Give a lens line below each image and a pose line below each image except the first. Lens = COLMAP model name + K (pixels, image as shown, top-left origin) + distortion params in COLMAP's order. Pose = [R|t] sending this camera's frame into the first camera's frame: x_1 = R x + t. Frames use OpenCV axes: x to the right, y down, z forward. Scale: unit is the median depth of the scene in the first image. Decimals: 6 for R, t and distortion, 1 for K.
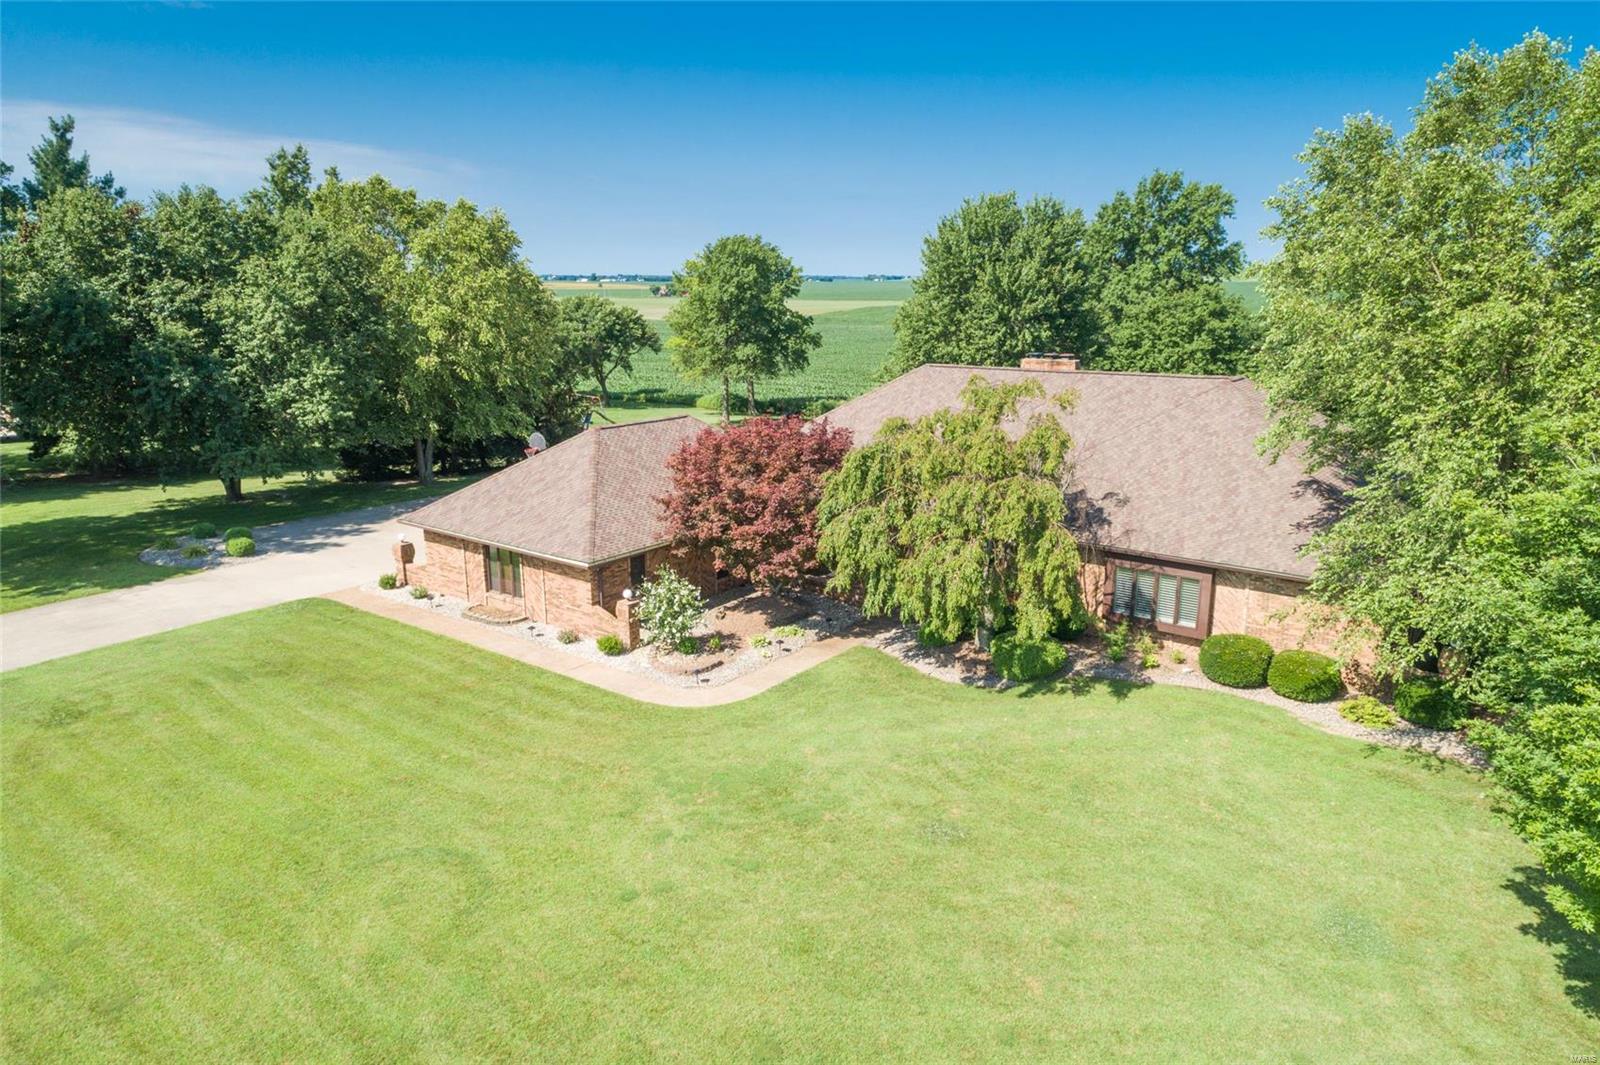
lens RADIAL K [[1025.1, 0, 800.0], [0, 1025.1, 532.5], [0, 0, 1]] dist [0.166289, -0.154093]
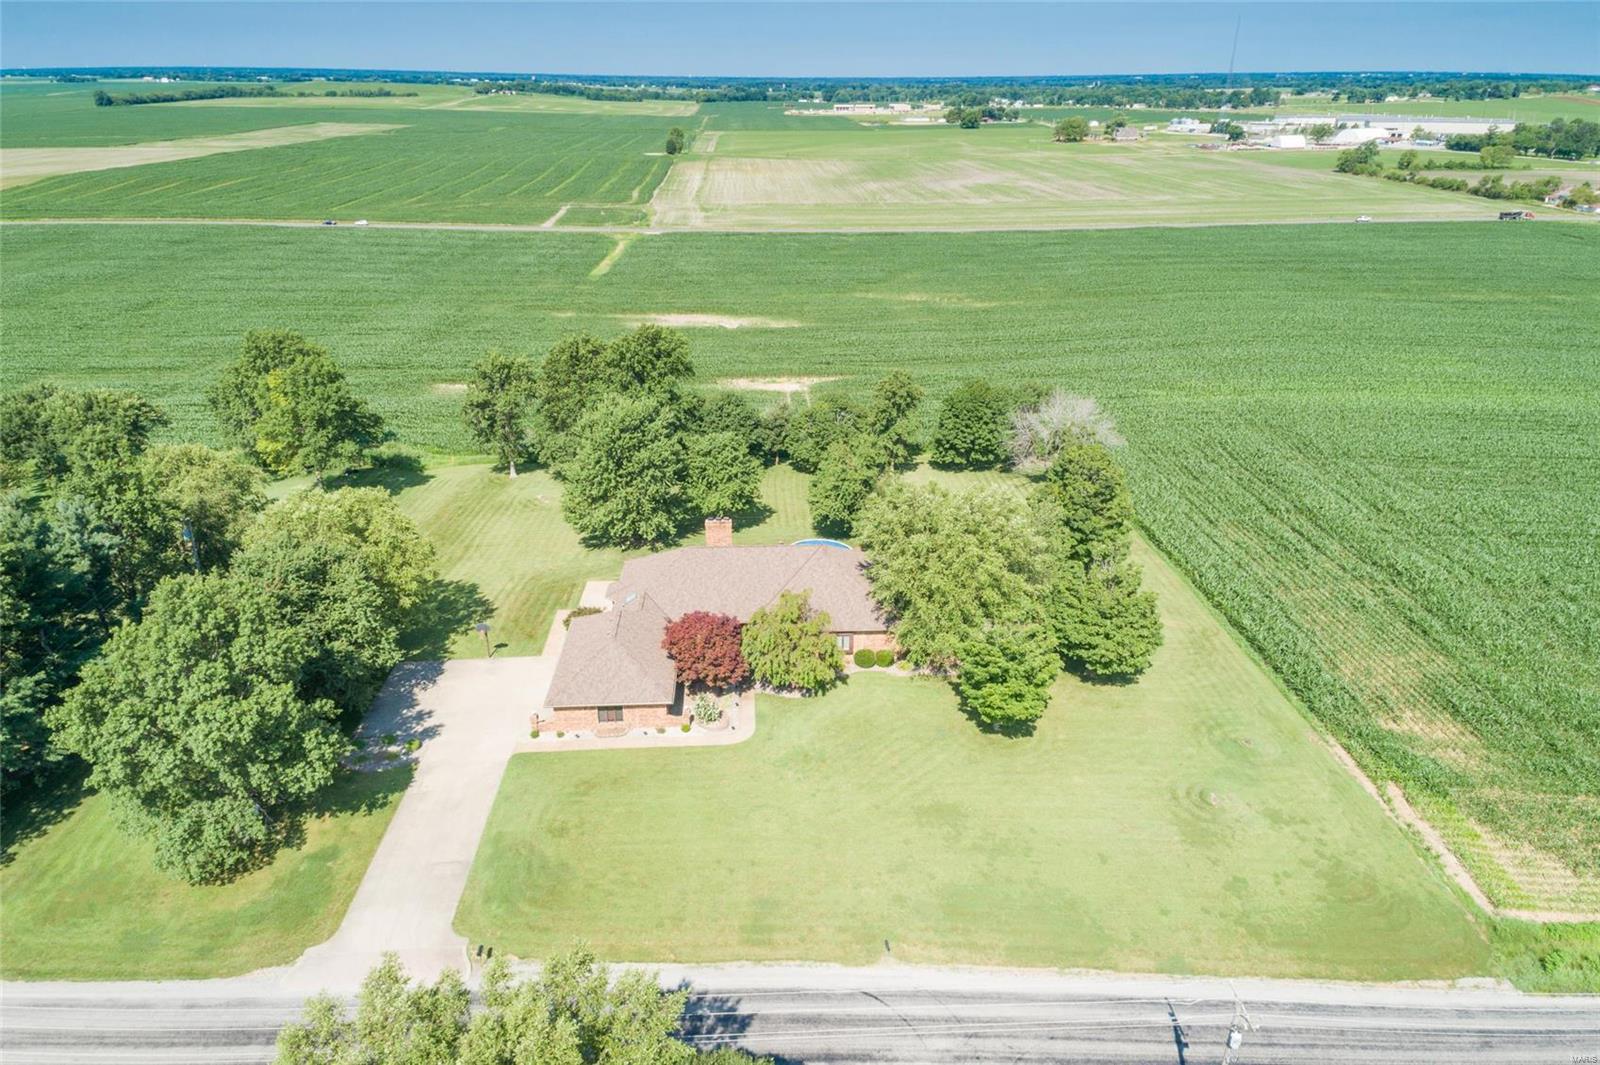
lens RADIAL K [[1025.1, 0, 800.0], [0, 1025.1, 532.5], [0, 0, 1]] dist [0.166289, -0.154093]
pose [[0.758222, -0.252677, 0.601044, -1.320758], [0.150428, 0.964776, 0.215822, -0.831757], [-0.634406, -0.073227, 0.769524, -1.078526]]
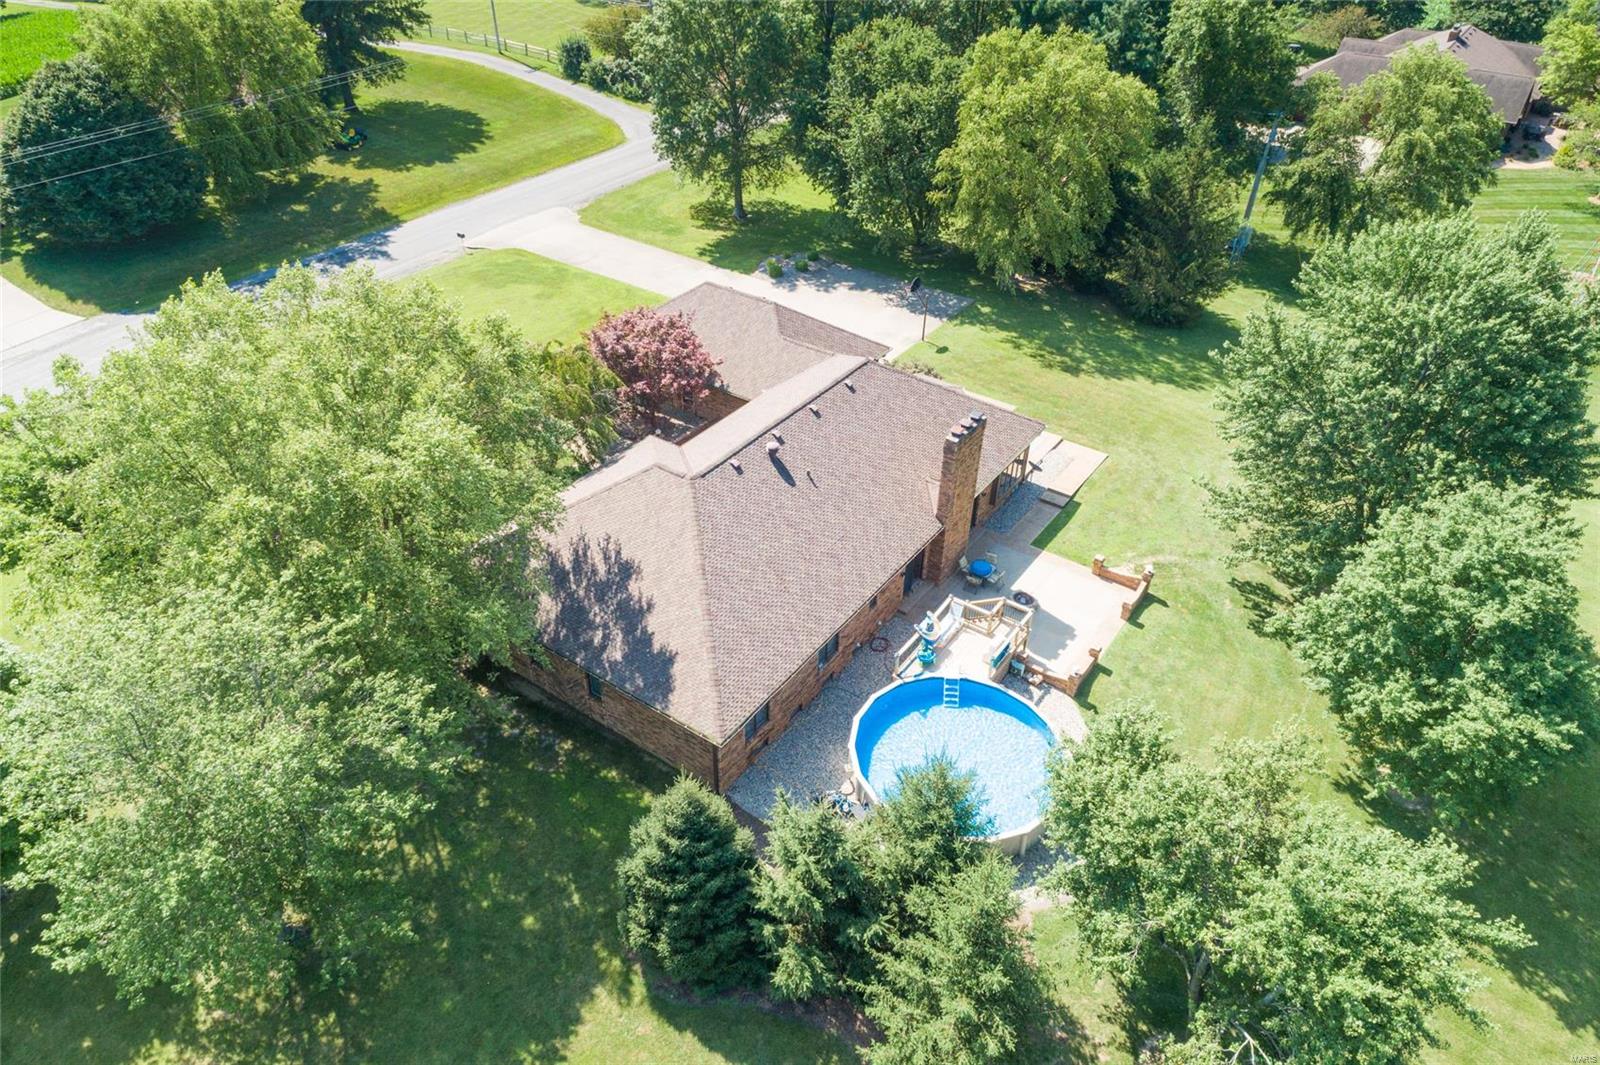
lens RADIAL K [[1025.1, 0, 800.0], [0, 1025.1, 532.5], [0, 0, 1]] dist [0.166289, -0.154093]
pose [[0.049551, 0.592923, -0.803733, 1.471906], [-0.252330, 0.786049, 0.564320, -0.812695], [0.966372, 0.174843, 0.188561, 1.030693]]
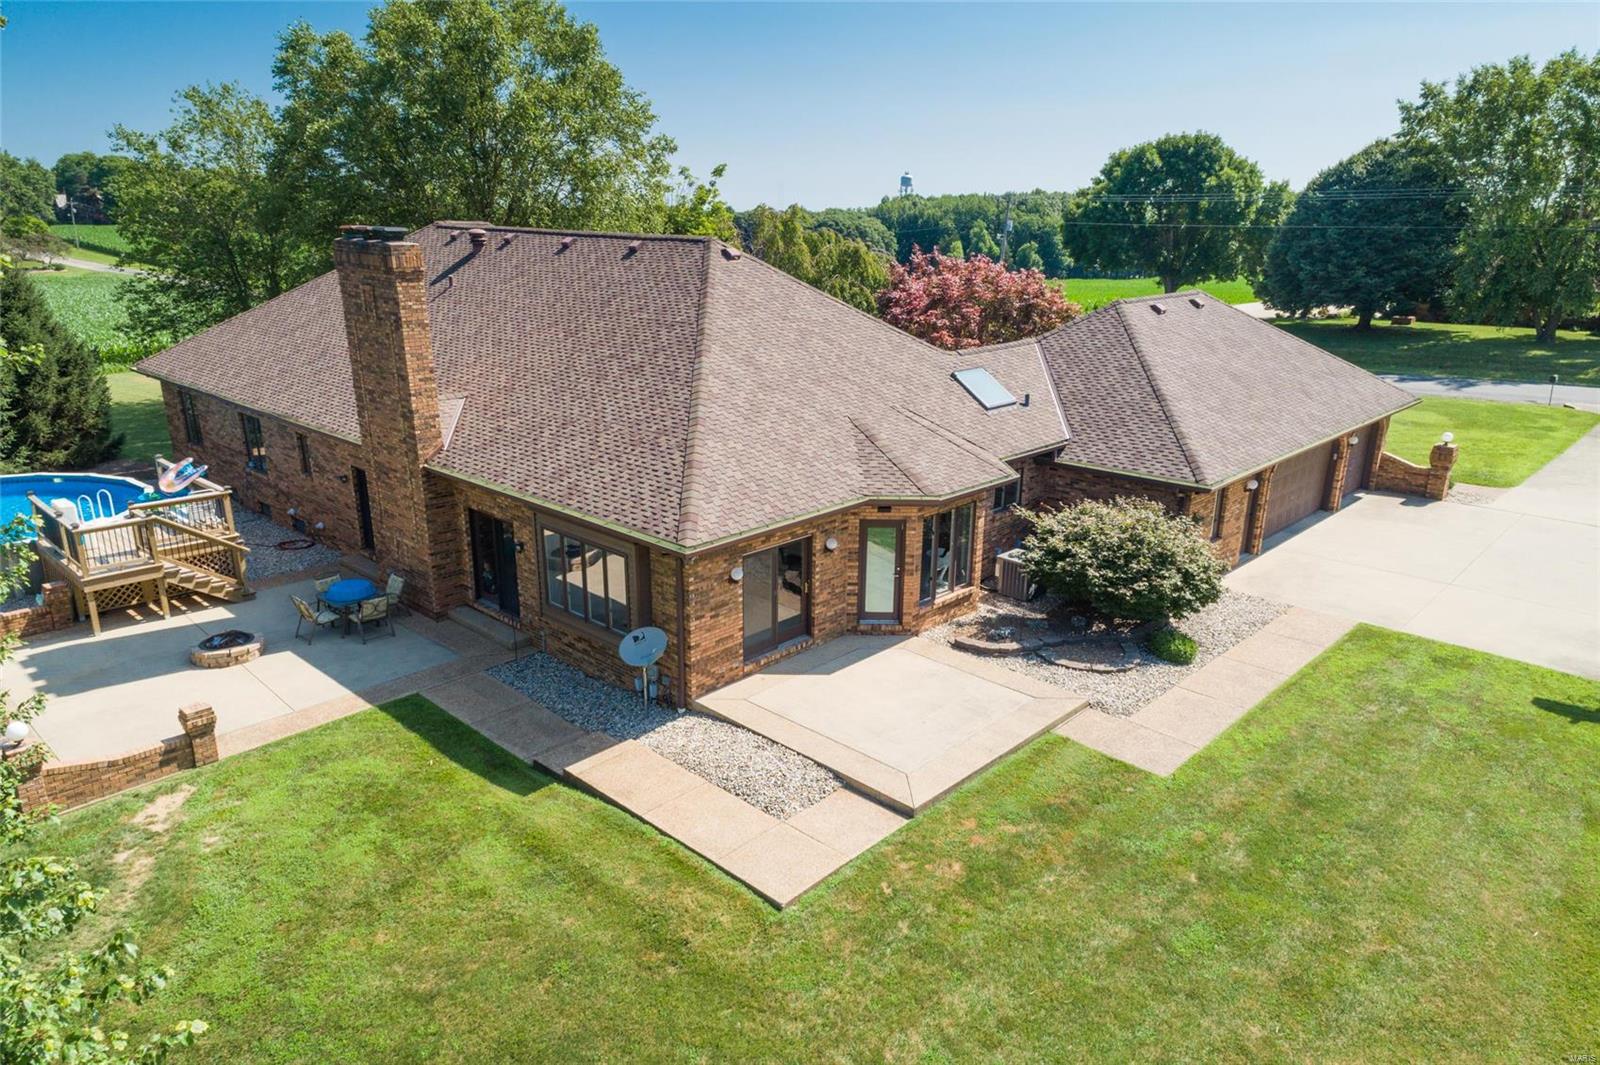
lens RADIAL K [[1025.1, 0, 800.0], [0, 1025.1, 532.5], [0, 0, 1]] dist [0.166289, -0.154093]
pose [[-0.993771, -0.027655, 0.107954, 0.021832], [0.031830, 0.857922, 0.512794, -0.409962], [-0.106798, 0.513036, -0.851697, 2.066282]]
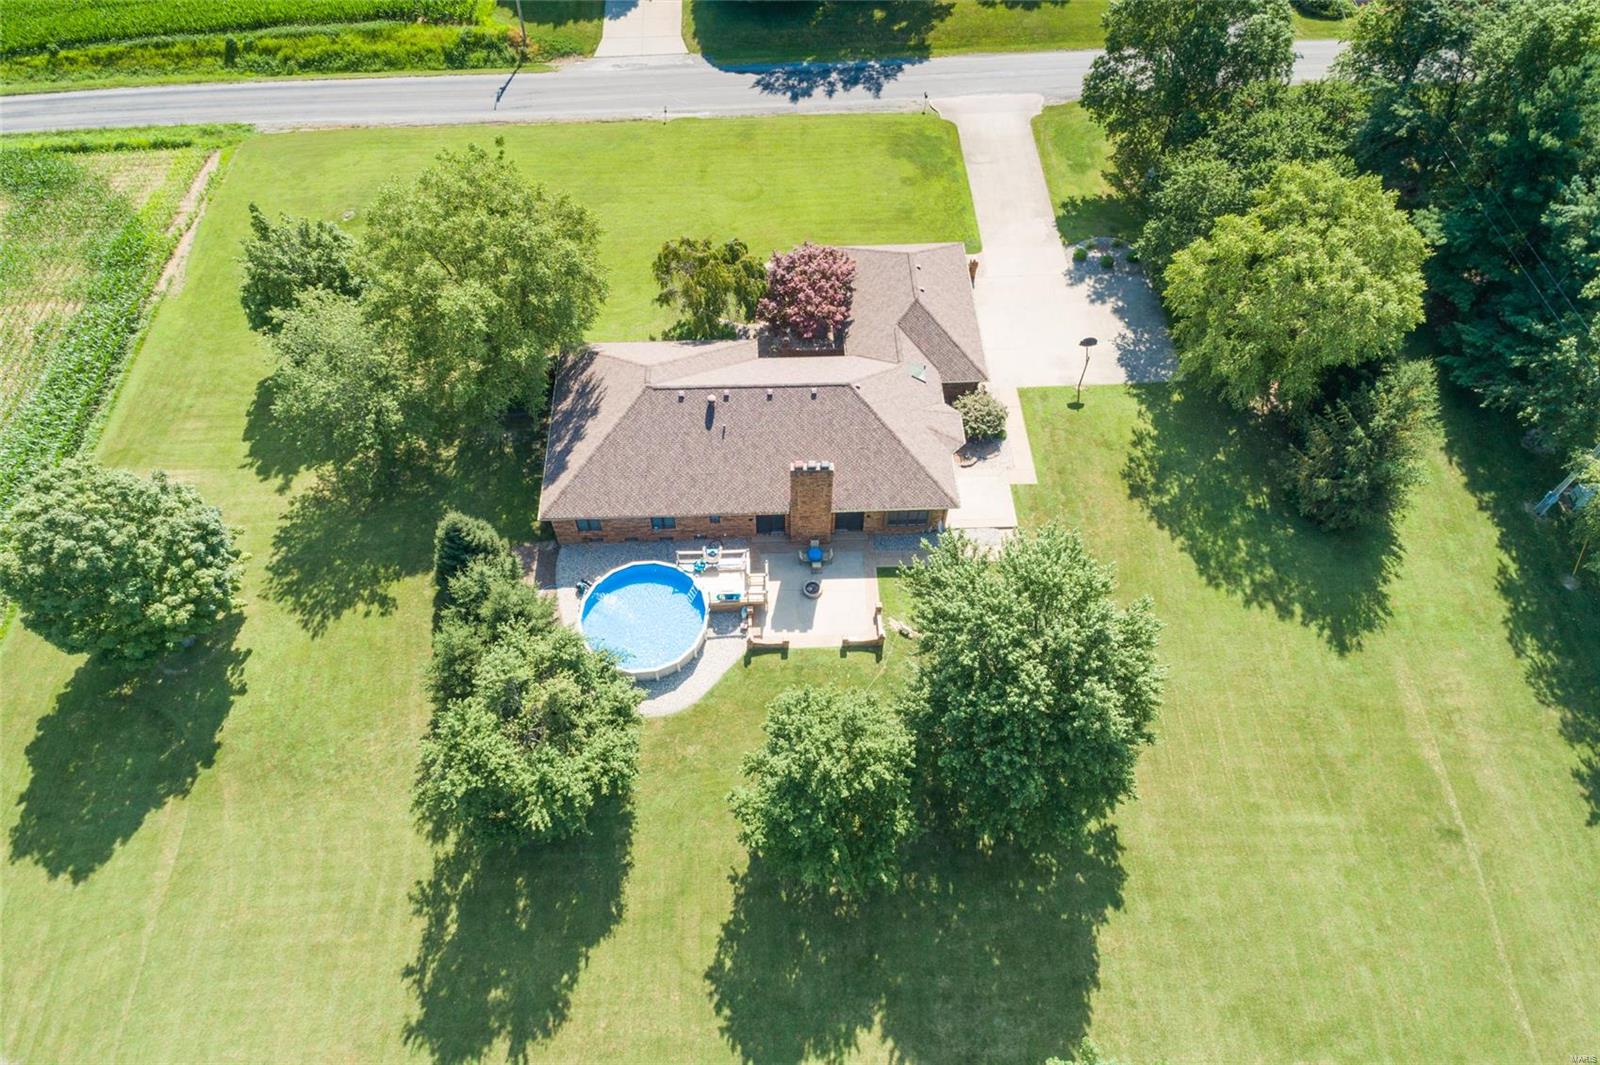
lens RADIAL K [[1025.1, 0, 800.0], [0, 1025.1, 532.5], [0, 0, 1]] dist [0.166289, -0.154093]
pose [[-0.765758, 0.523160, -0.374057, 1.125440], [-0.156562, 0.412482, 0.897411, -1.845540], [0.623782, 0.745763, -0.233954, 1.961124]]
